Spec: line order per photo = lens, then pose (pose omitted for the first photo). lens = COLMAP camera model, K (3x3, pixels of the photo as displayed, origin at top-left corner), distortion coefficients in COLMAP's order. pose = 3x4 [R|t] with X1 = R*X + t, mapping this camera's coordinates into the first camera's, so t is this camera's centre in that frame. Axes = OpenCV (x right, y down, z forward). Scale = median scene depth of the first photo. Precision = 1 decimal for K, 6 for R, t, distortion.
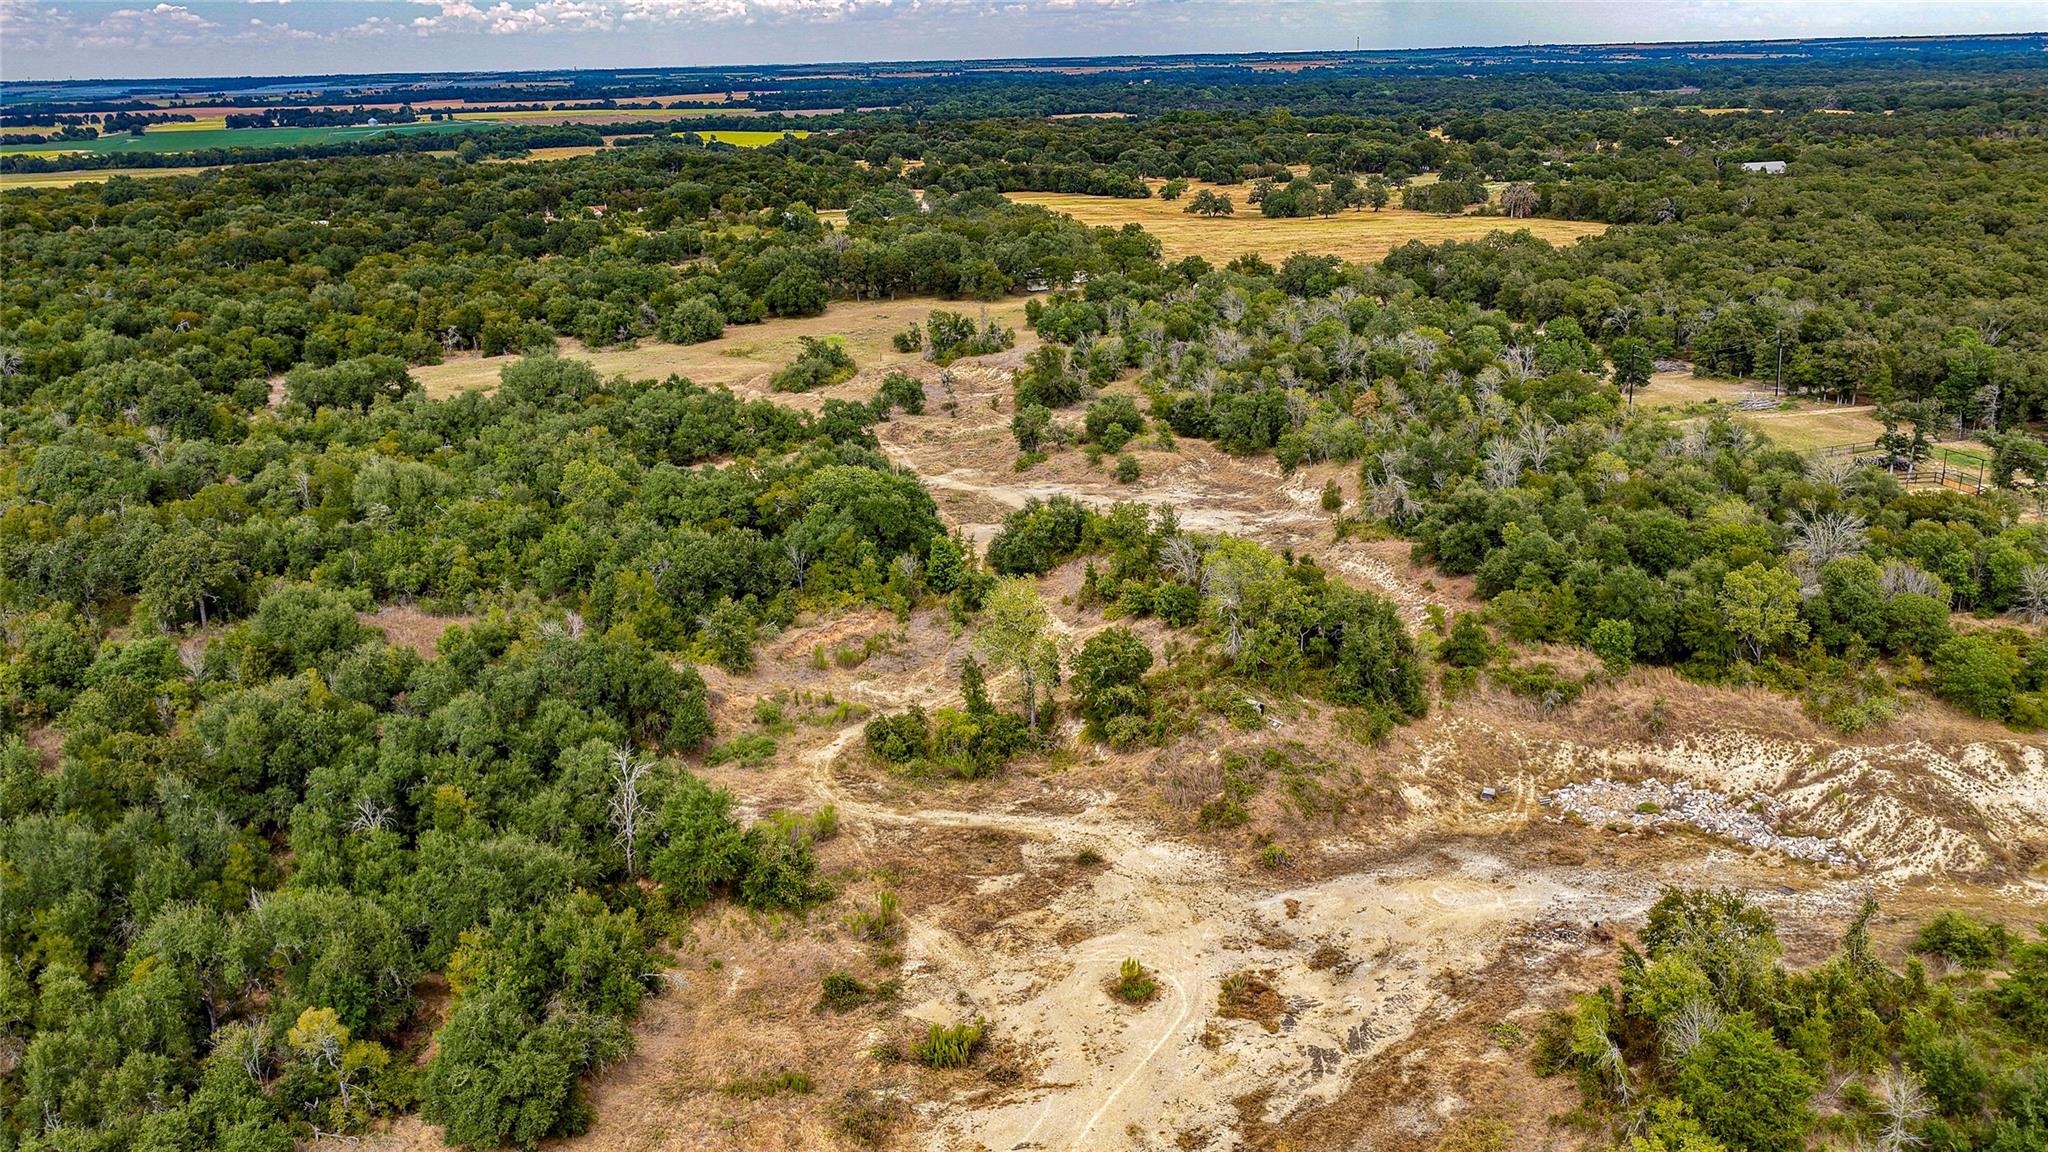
lens RADIAL K [[1694.9, 0, 1026.7], [0, 1694.9, 572.8], [0, 0, 1]] dist [-0.028467, 0.052941]
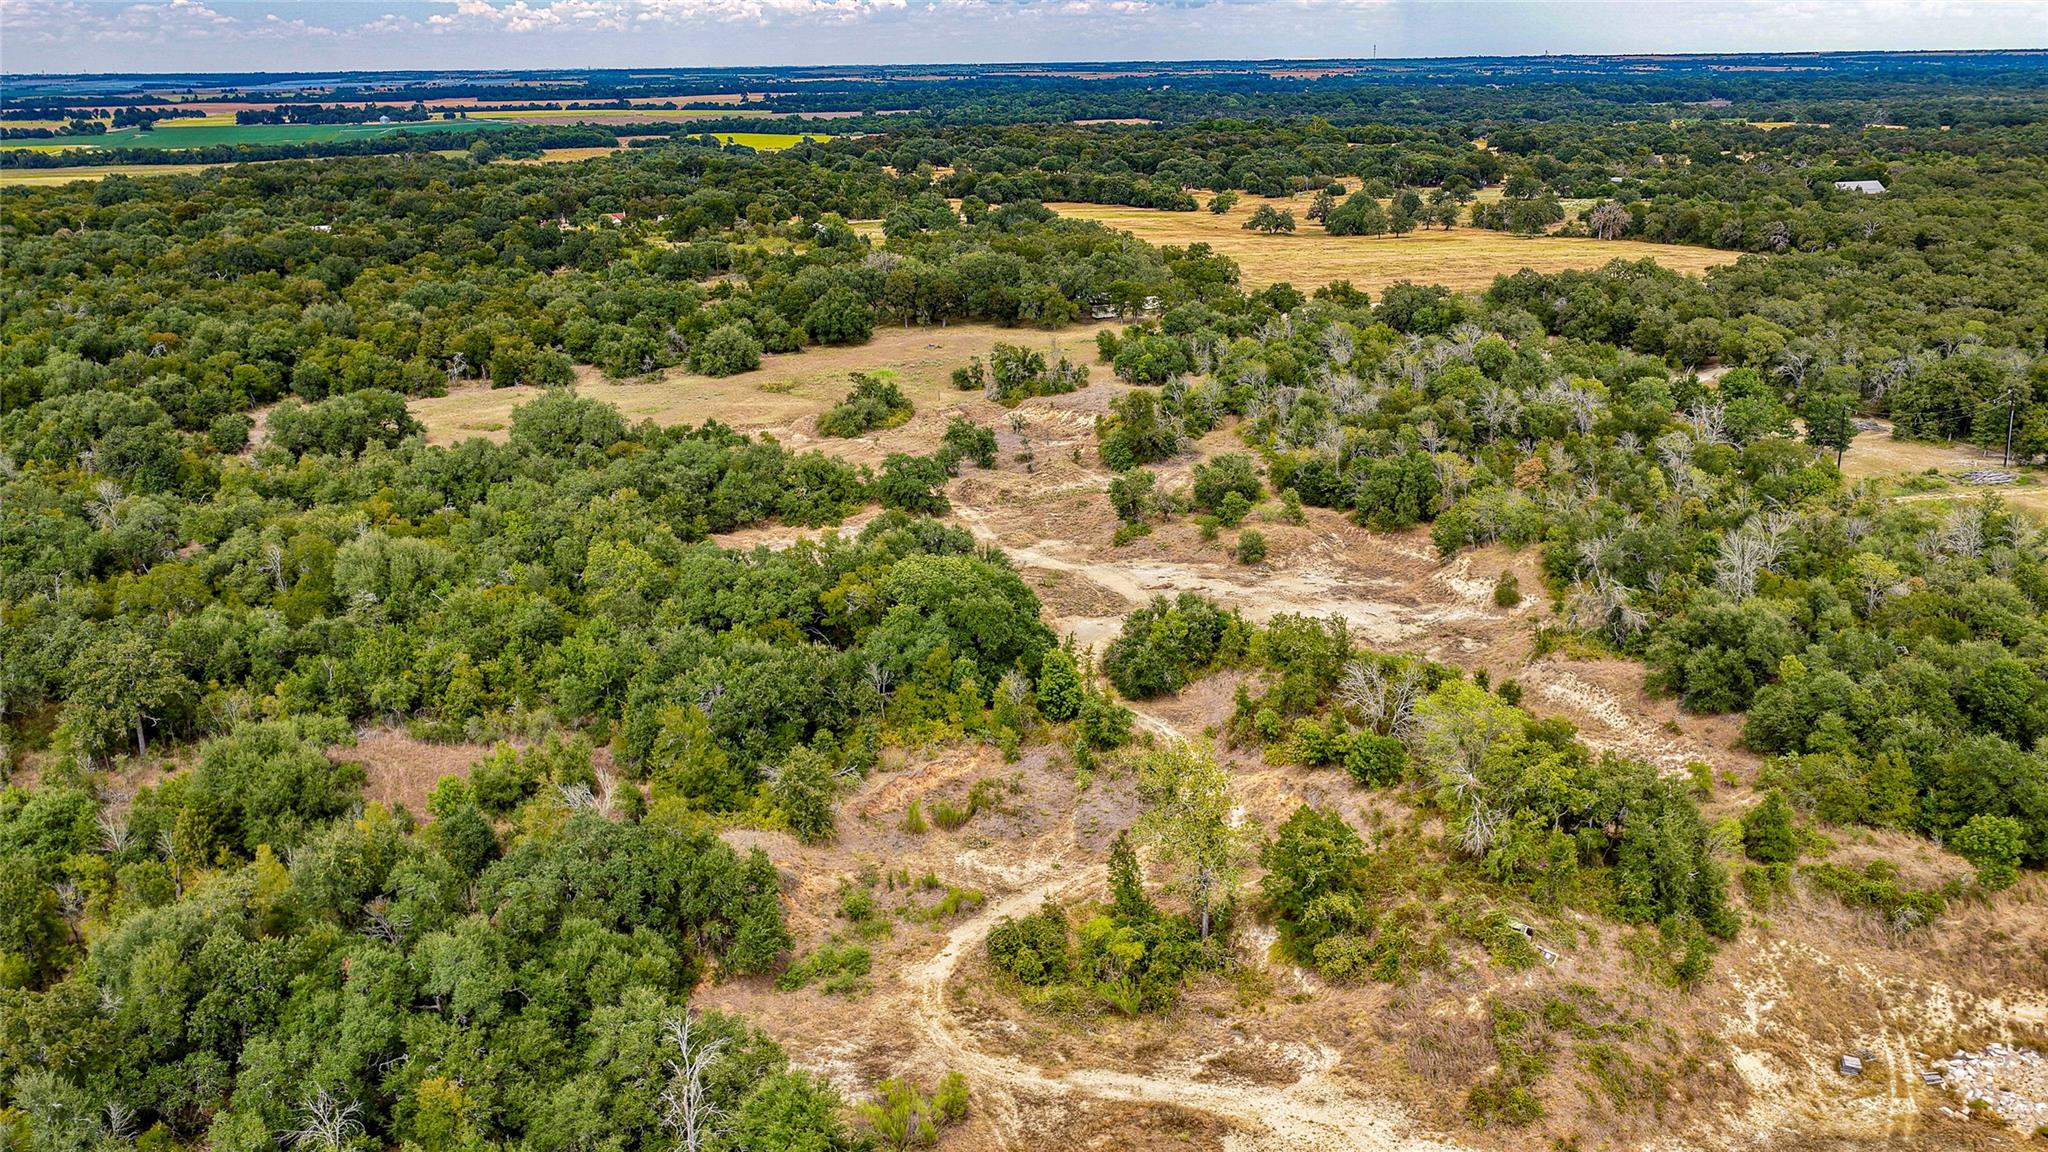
lens RADIAL K [[1694.9, 0, 1026.7], [0, 1694.9, 572.8], [0, 0, 1]] dist [-0.028467, 0.052941]
pose [[0.999919, 0.012192, -0.003710, -0.044983], [-0.012201, 0.999923, -0.002436, -0.040982], [0.003680, 0.002481, 0.999990, 0.139187]]
